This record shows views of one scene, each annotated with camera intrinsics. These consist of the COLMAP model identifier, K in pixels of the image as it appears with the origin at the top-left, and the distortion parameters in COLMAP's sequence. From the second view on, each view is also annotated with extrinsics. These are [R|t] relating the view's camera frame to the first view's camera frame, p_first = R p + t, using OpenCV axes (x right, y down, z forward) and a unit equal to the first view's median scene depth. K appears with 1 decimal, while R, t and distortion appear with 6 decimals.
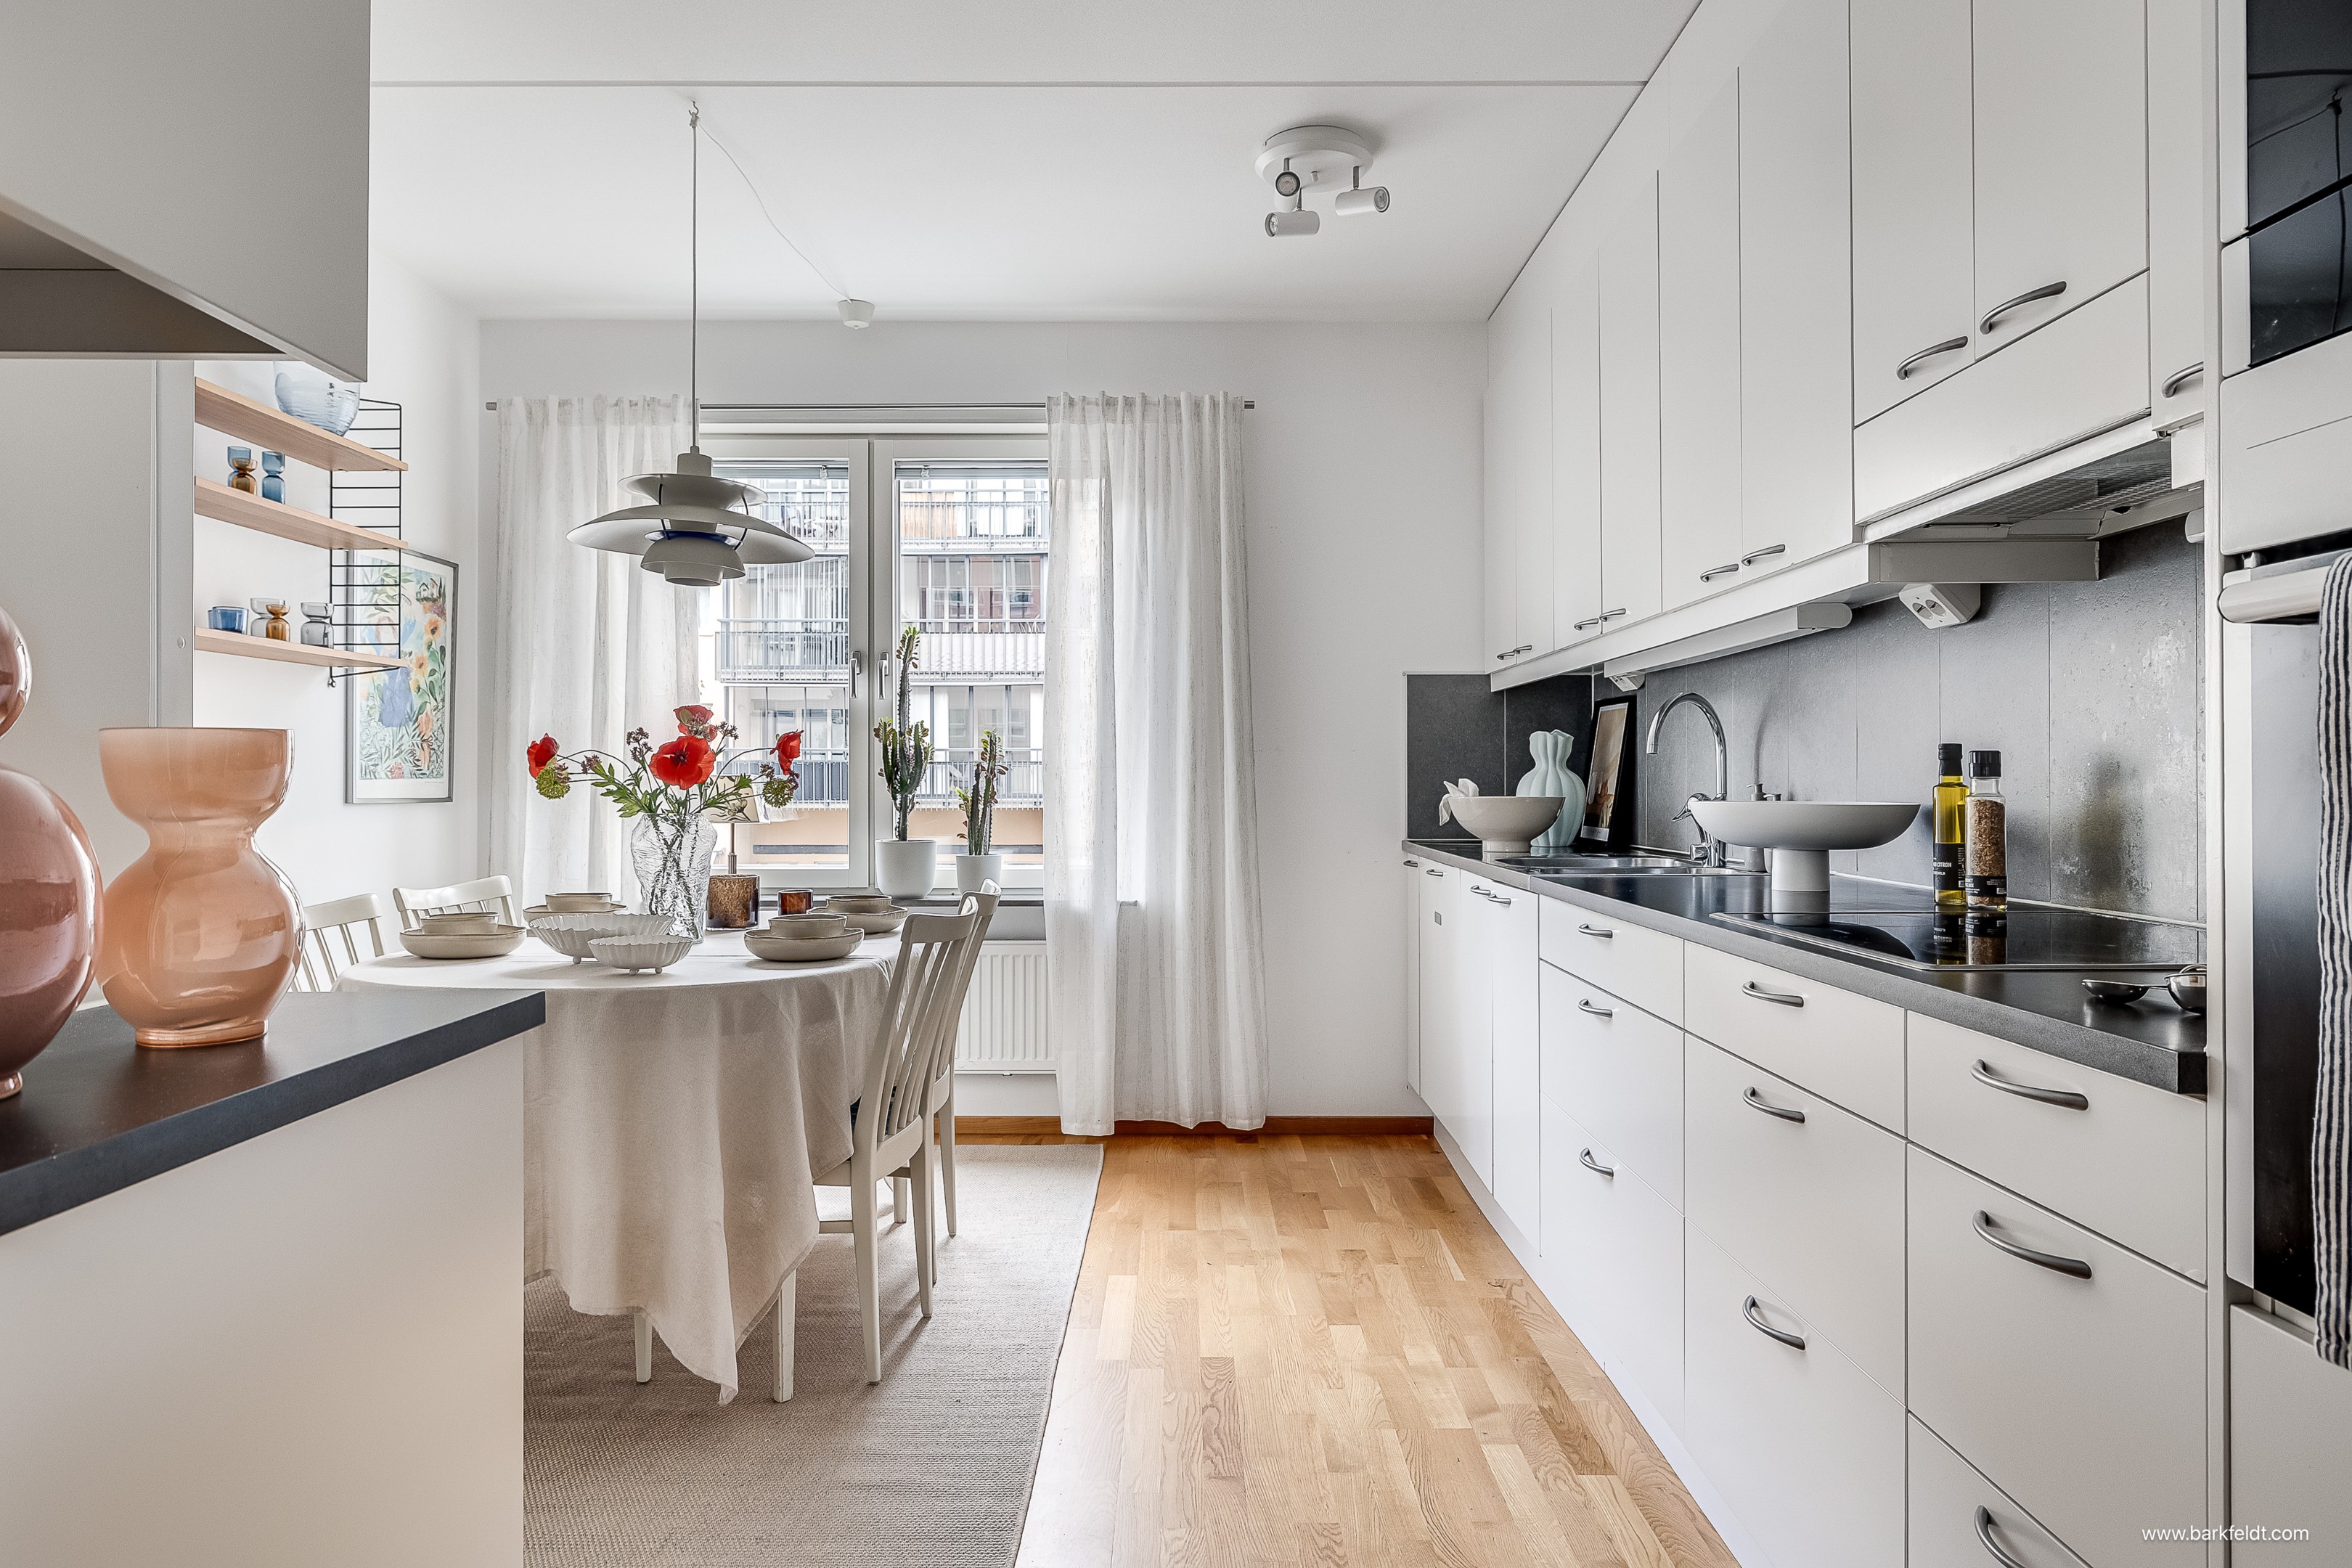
lens RADIAL K [[1450.7, 0, 1180.5], [0, 1450.7, 769.1], [0, 0, 1]] dist [-0.000266, -0.000664]
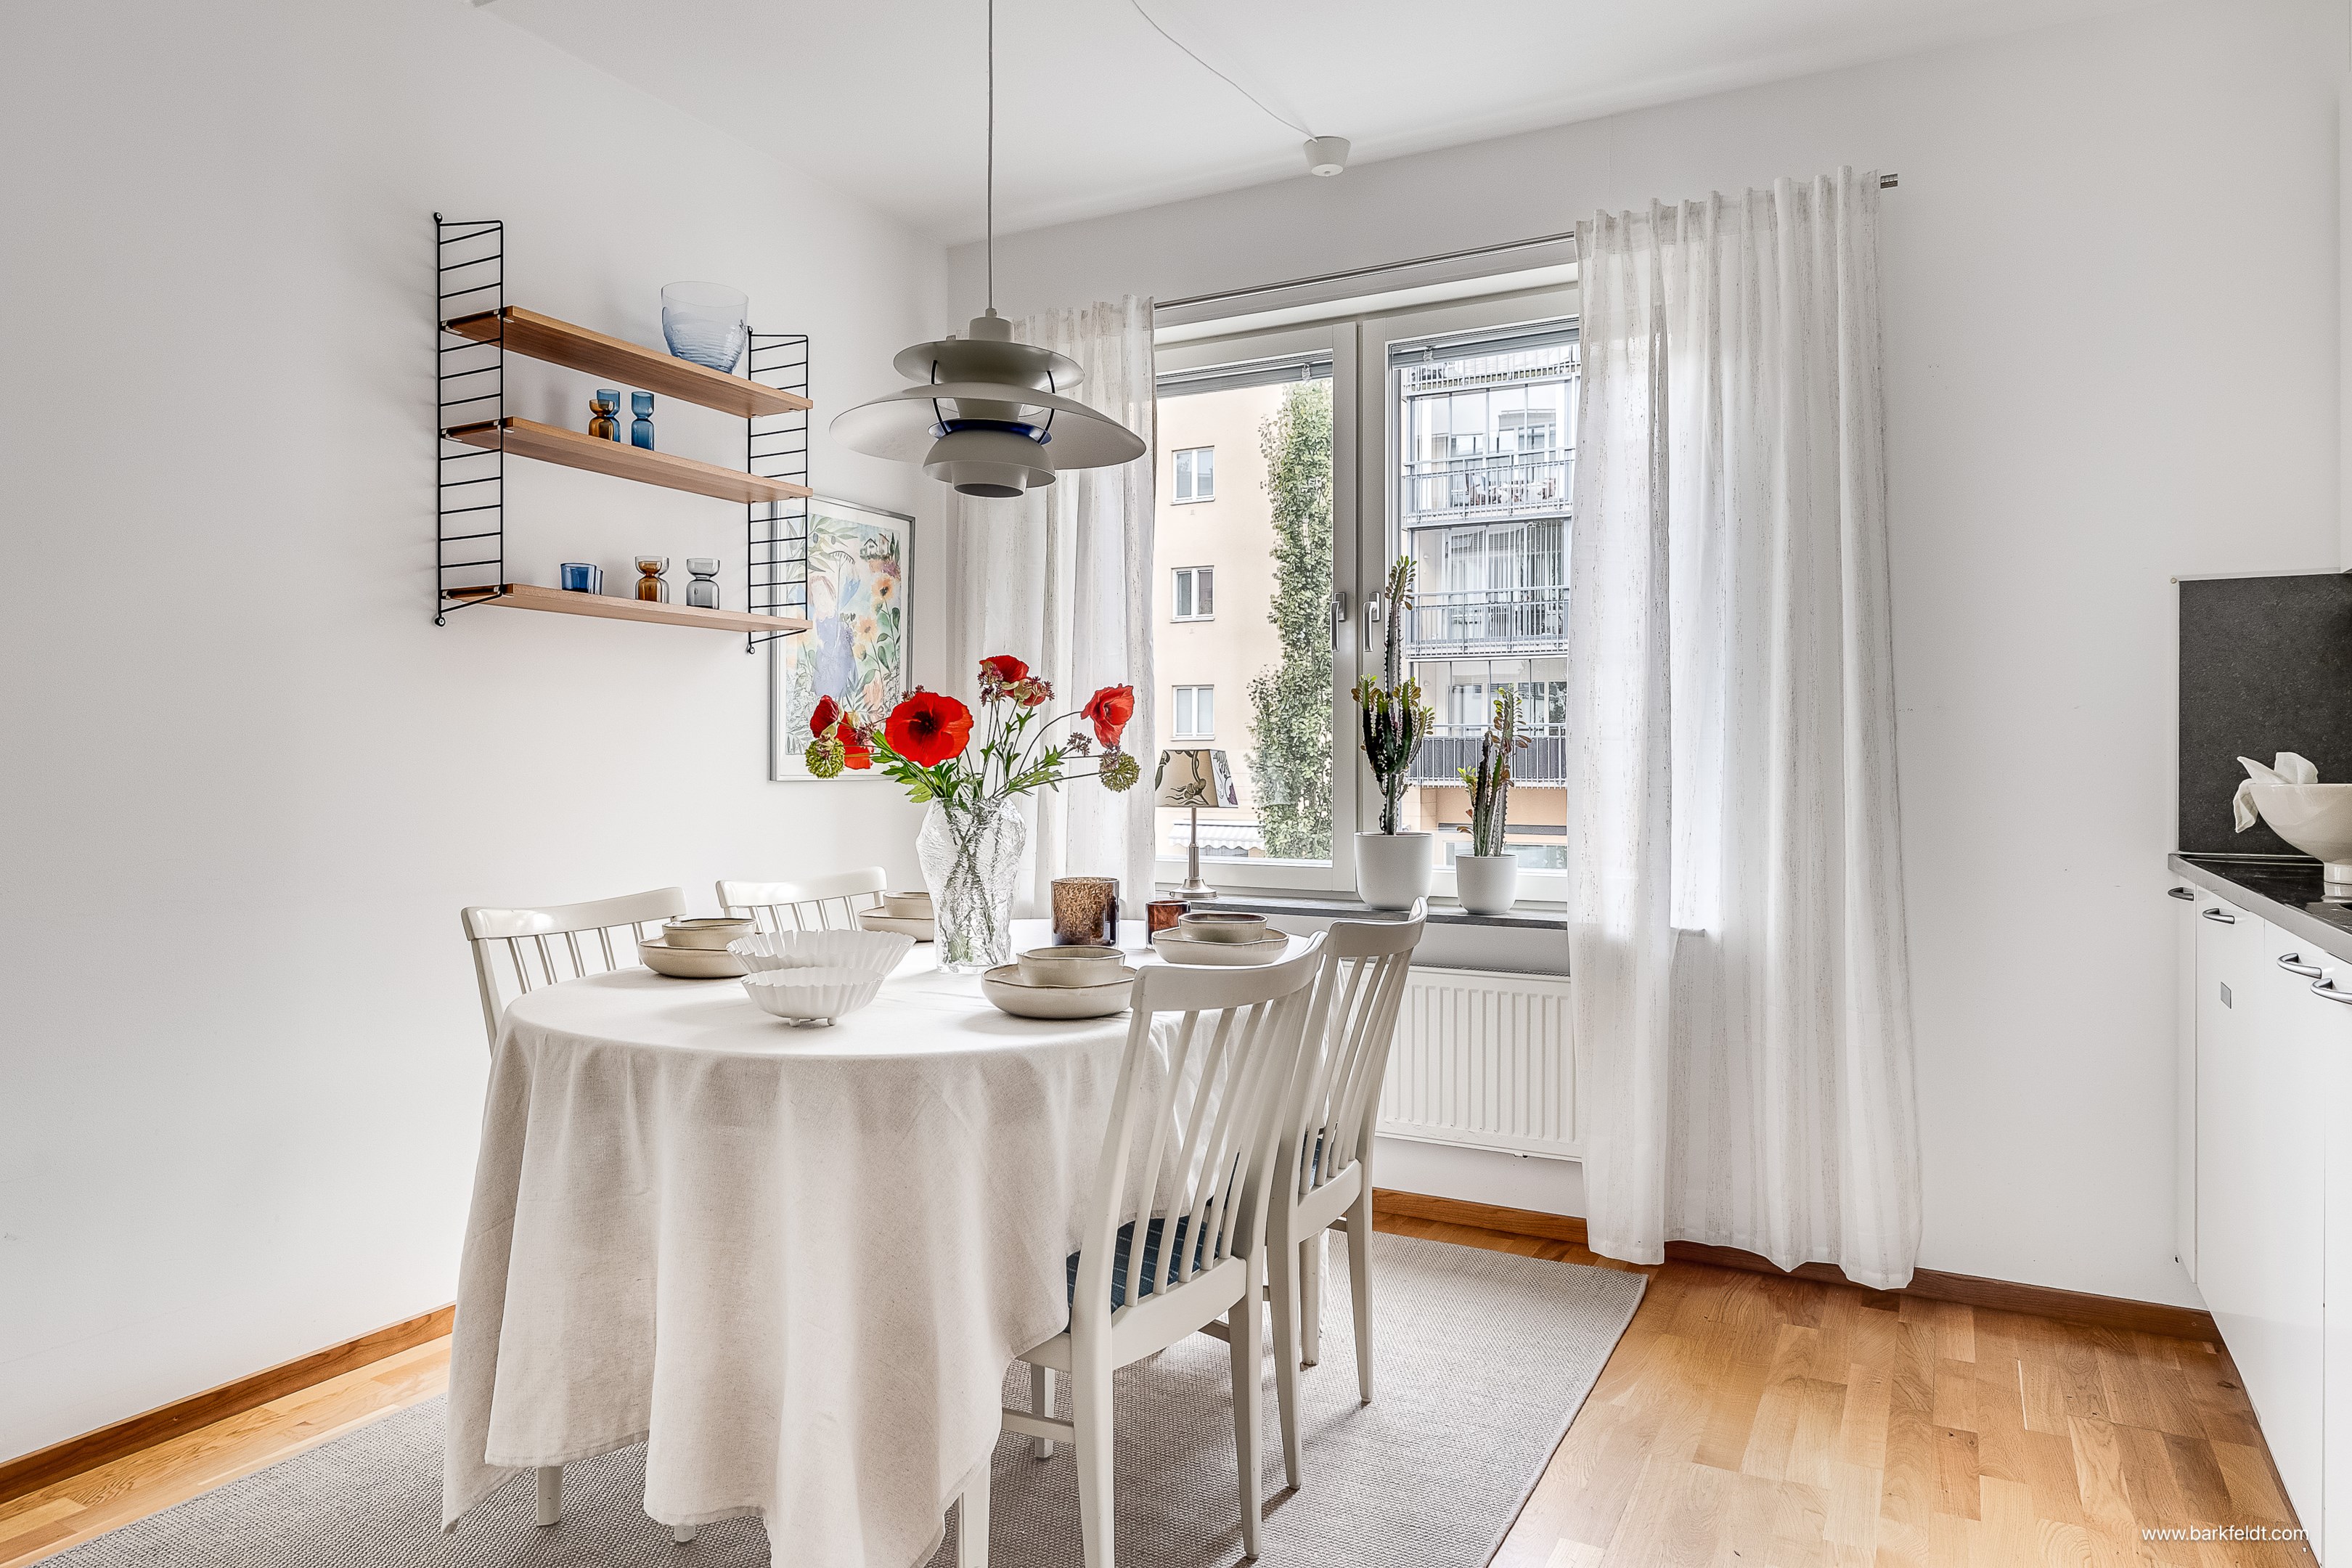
lens RADIAL K [[1450.7, 0, 1181.2], [0, 1450.7, 764.1], [0, 0, 1]] dist [-0.000266, -0.000664]
pose [[0.883242, 0.002644, -0.468909, 0.074847], [0.003434, 0.999921, 0.012106, 0.002527], [0.468904, -0.012303, 0.883163, 0.276105]]
